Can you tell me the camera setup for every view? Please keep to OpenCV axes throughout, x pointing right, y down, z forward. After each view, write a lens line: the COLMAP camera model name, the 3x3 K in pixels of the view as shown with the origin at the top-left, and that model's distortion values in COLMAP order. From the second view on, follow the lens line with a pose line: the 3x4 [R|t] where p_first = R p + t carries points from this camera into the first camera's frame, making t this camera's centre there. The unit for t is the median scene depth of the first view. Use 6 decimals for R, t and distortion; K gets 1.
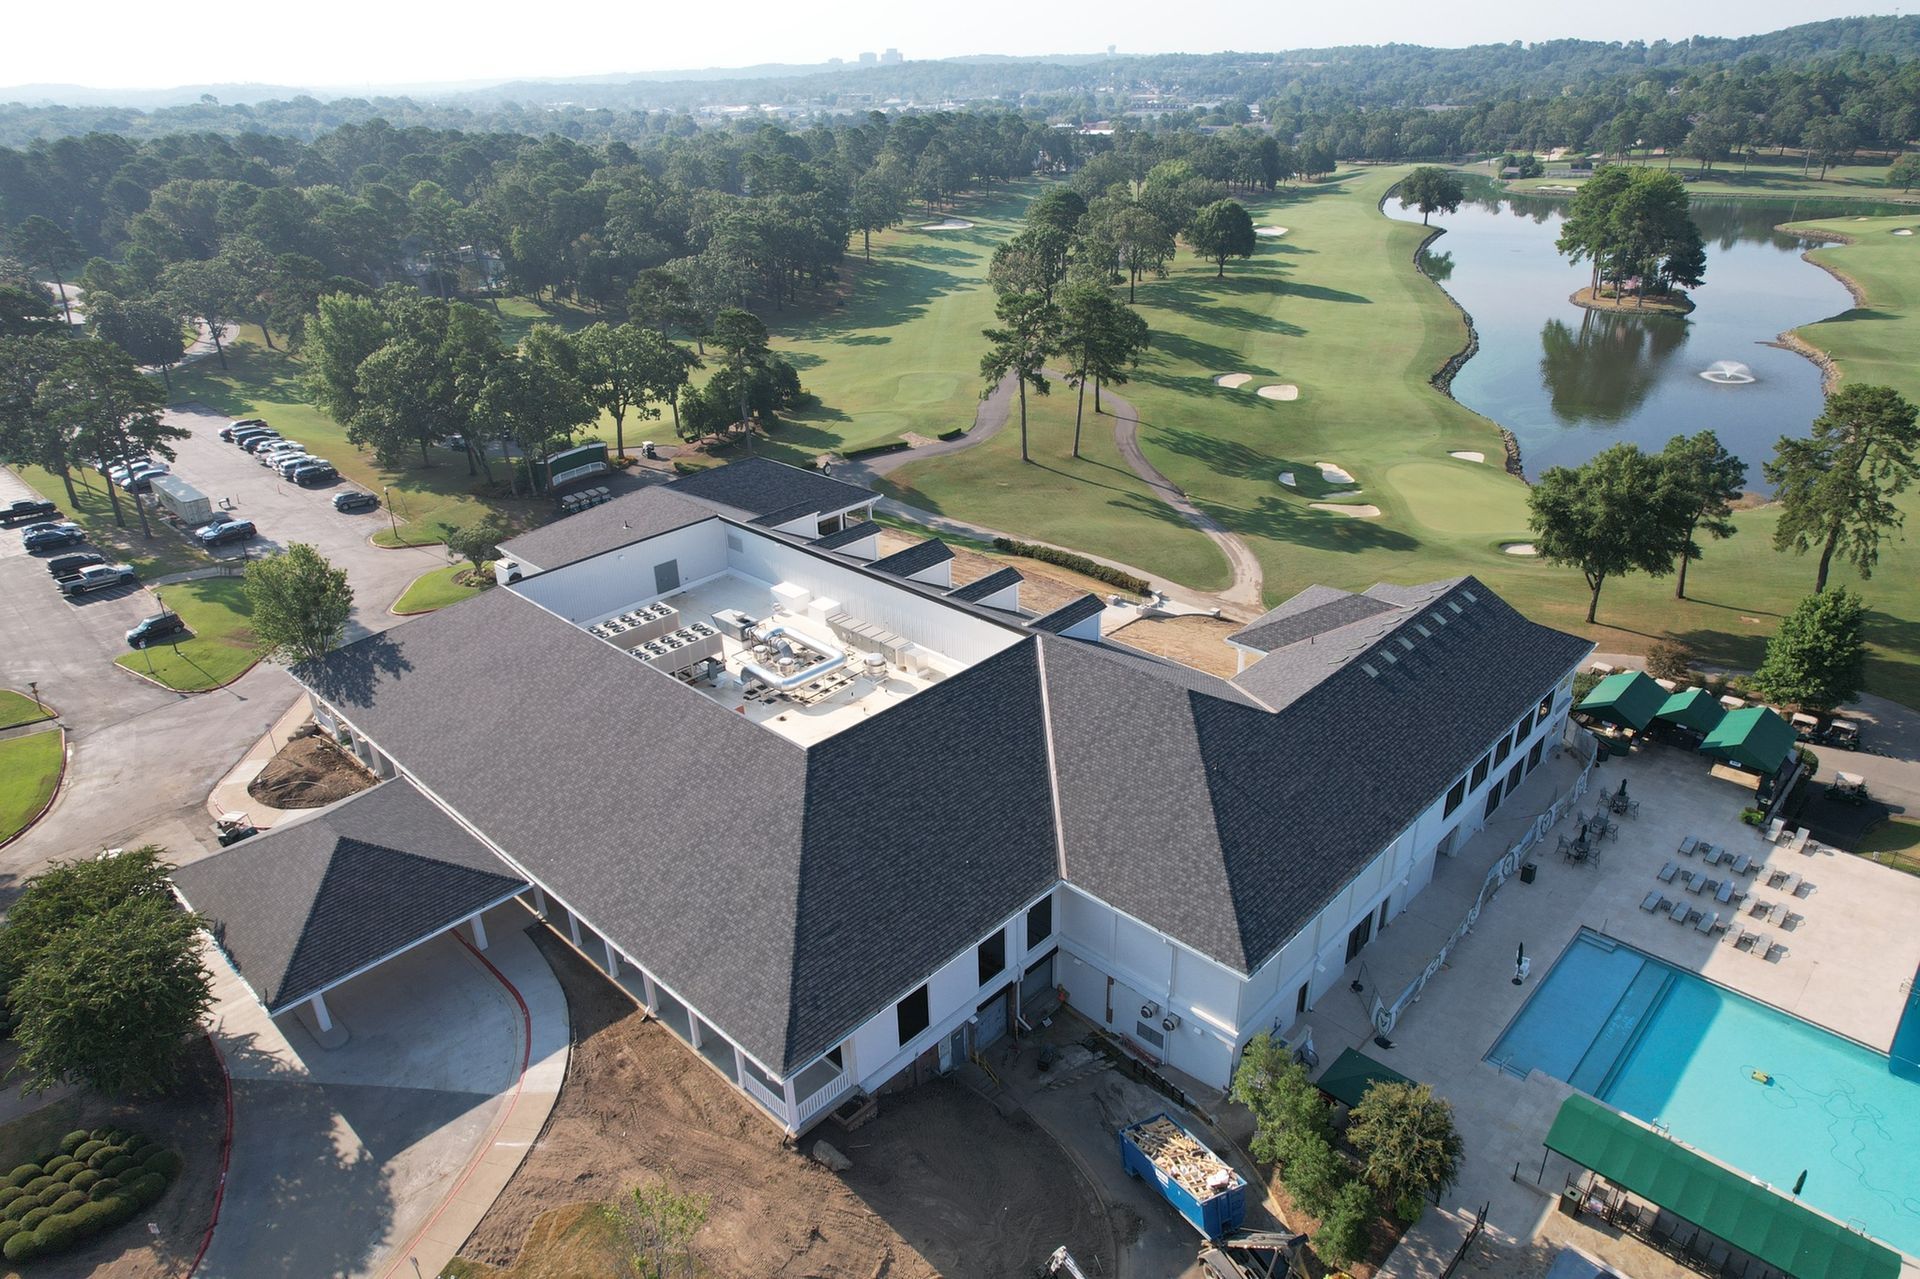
lens RADIAL K [[1225.2, 0, 986.7], [0, 1225.2, 641.6], [0, 0, 1]] dist [-0.072589, 0.063460]
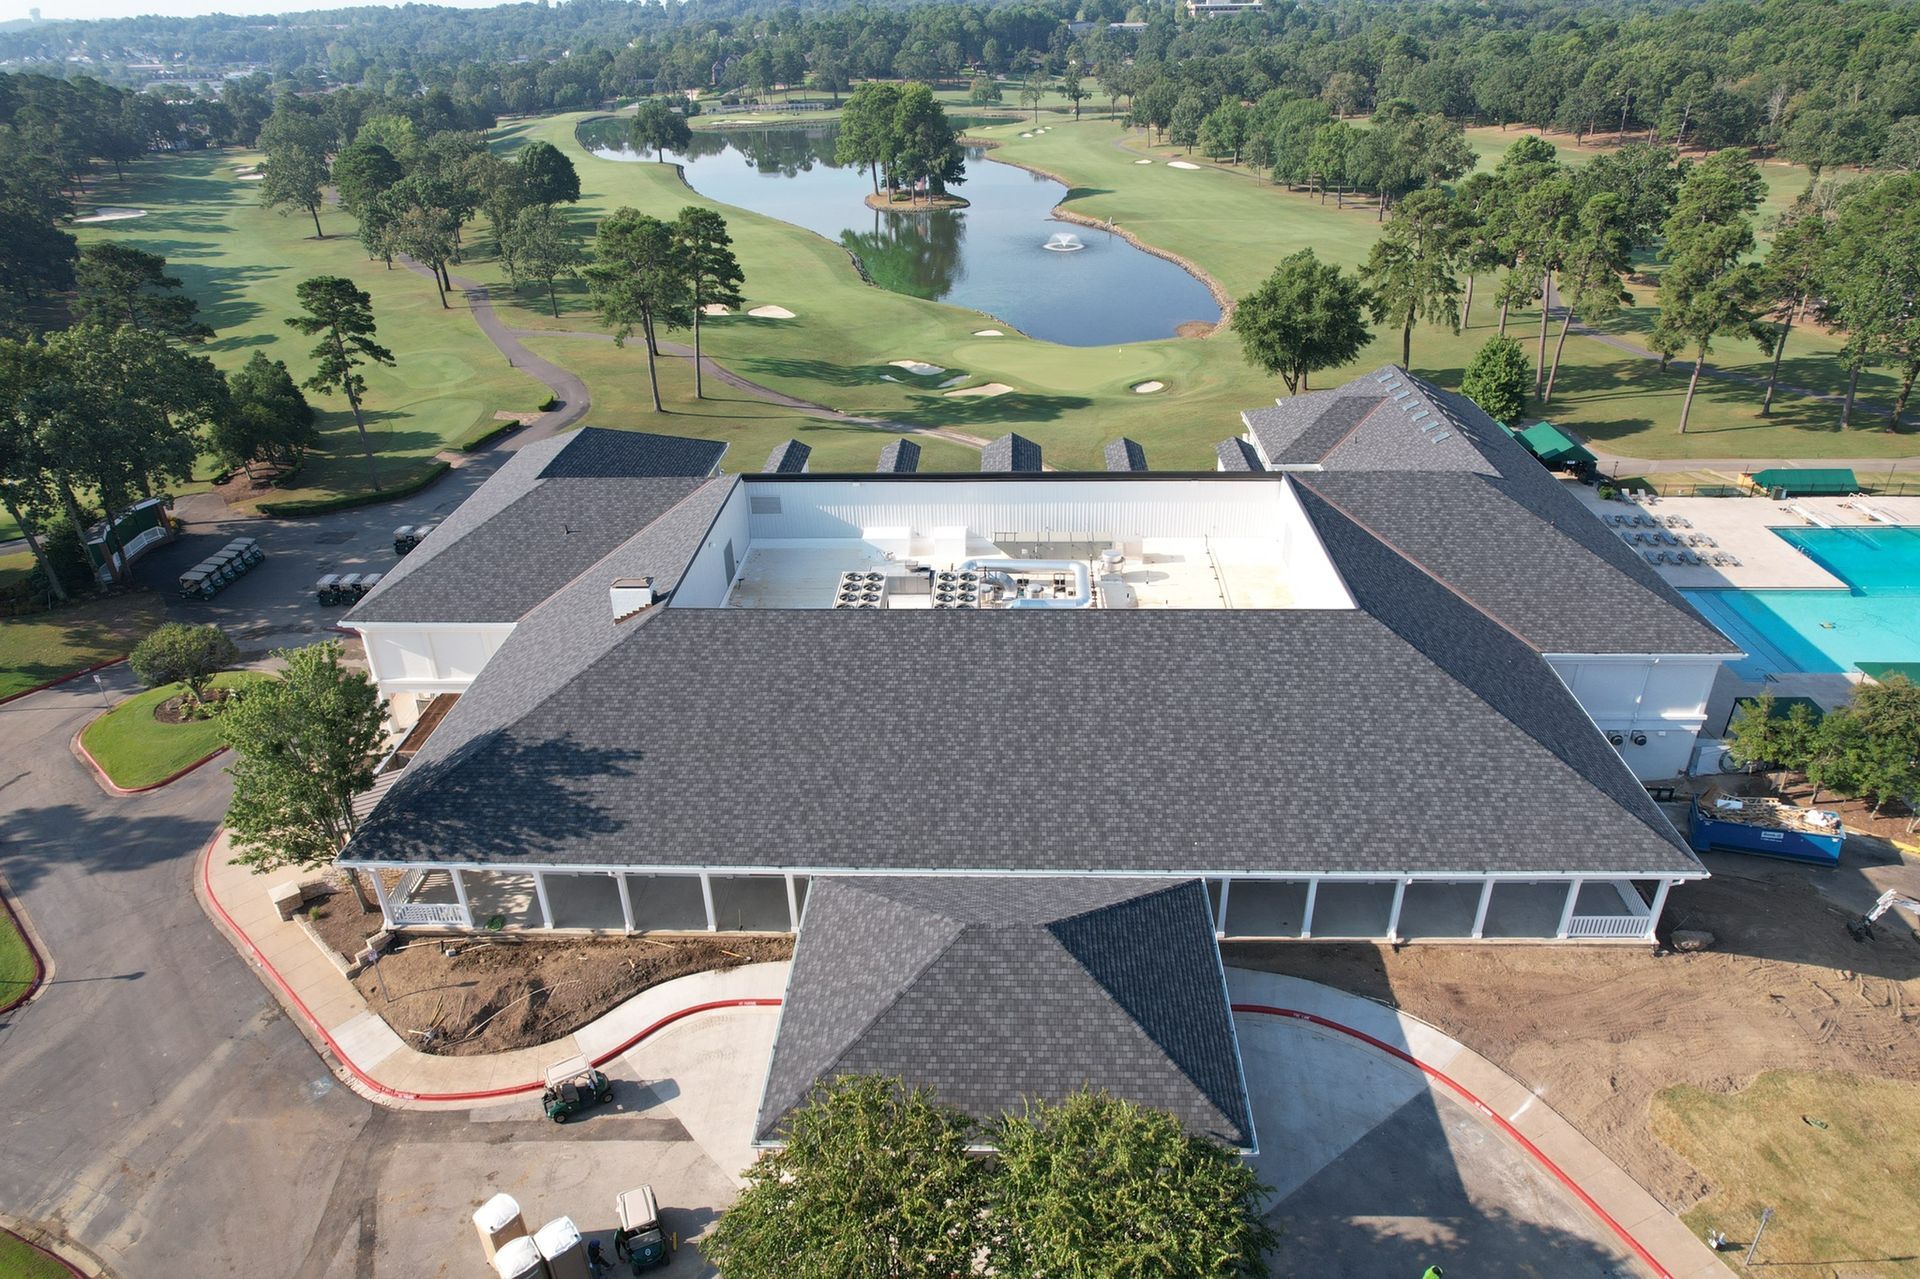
lens RADIAL K [[1225.2, 0, 986.7], [0, 1225.2, 641.6], [0, 0, 1]] dist [-0.072589, 0.063460]
pose [[0.750426, -0.306287, 0.585704, -0.357191], [0.292618, 0.948529, 0.121110, -0.030360], [-0.592651, 0.080504, 0.801426, 0.181933]]
